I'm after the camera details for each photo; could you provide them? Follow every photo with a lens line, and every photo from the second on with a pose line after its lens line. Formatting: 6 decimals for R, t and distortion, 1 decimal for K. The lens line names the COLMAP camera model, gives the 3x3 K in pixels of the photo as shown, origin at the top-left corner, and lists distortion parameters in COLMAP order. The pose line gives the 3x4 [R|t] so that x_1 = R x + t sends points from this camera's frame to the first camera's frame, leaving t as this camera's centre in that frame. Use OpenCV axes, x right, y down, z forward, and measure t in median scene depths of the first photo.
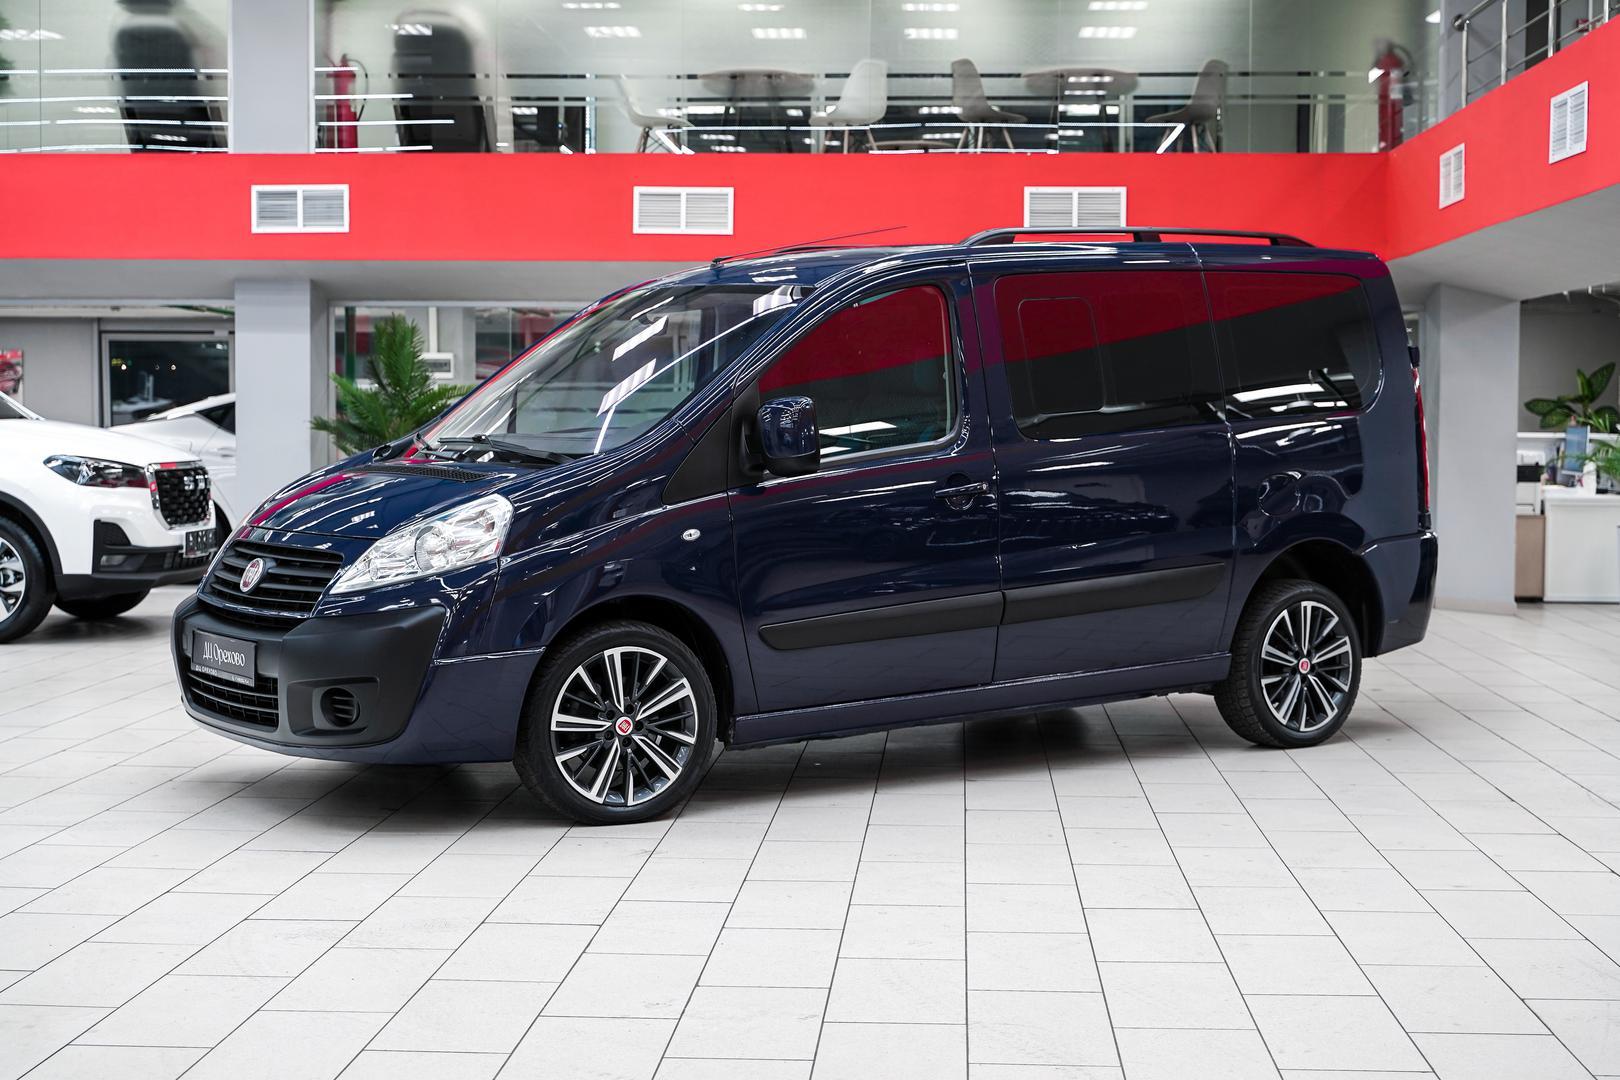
lens RADIAL K [[2329.8, 0, 821.5], [0, 2329.8, 533.7], [0, 0, 1]] dist [0.043698, 0.000000]
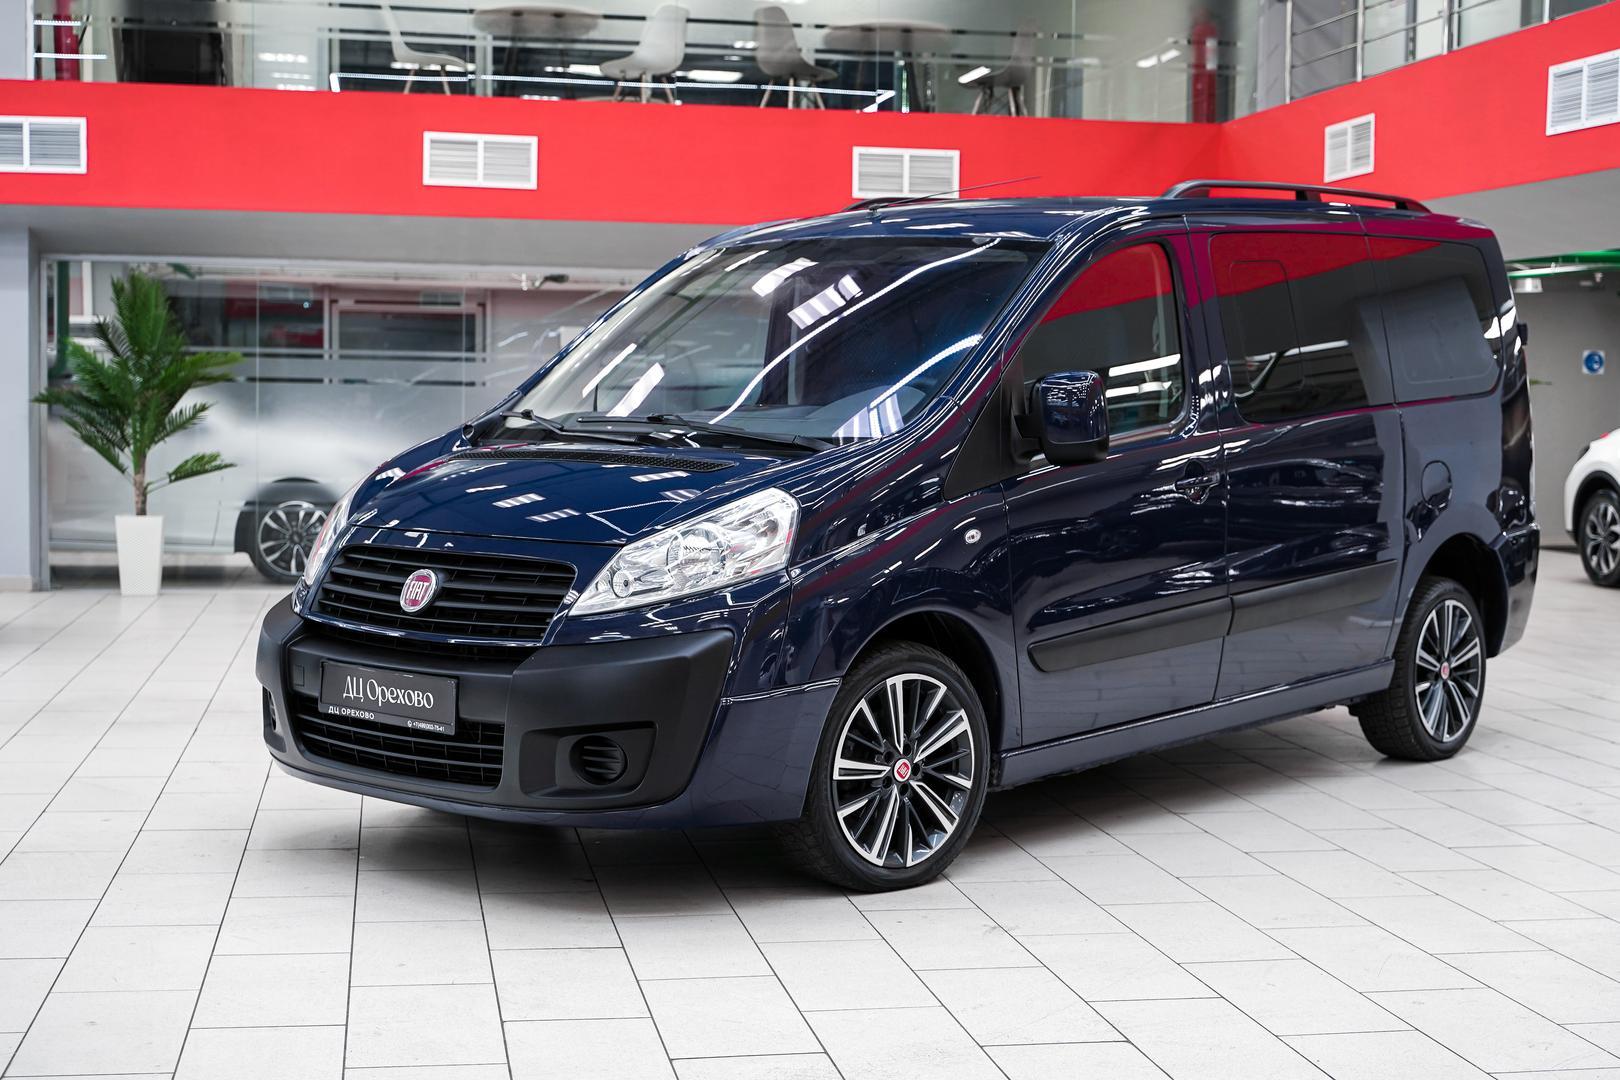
lens RADIAL K [[2323.5, 0, 809.9], [0, 2323.5, 546.0], [0, 0, 1]] dist [0.034694, 0.000000]
pose [[0.970804, -0.008411, 0.239728, -0.186452], [0.004817, 0.999867, 0.015575, -0.005592], [-0.239827, -0.013966, 0.970715, 0.127962]]
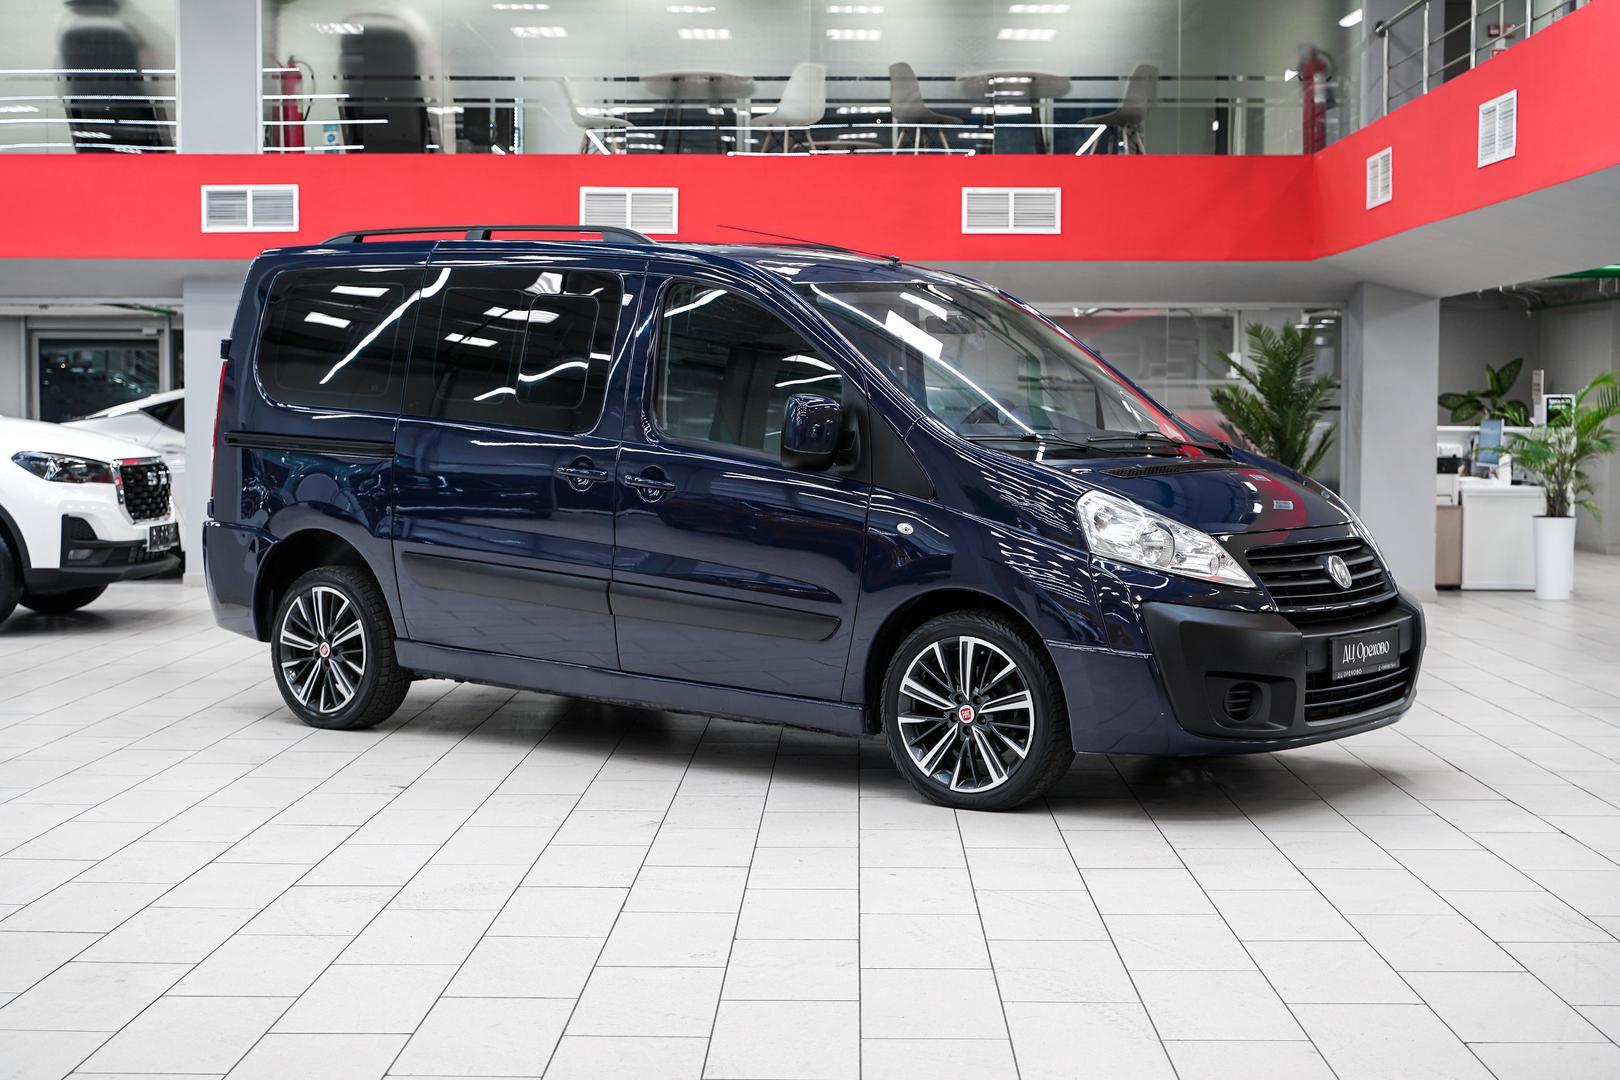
lens RADIAL K [[2329.8, 0, 805.3], [0, 2329.8, 546.4], [0, 0, 1]] dist [0.043698, 0.000000]
pose [[0.999346, -0.004653, 0.035848, -0.023777], [0.004415, 0.999968, 0.006714, 0.002401], [-0.035878, -0.006552, 0.999335, -0.029545]]
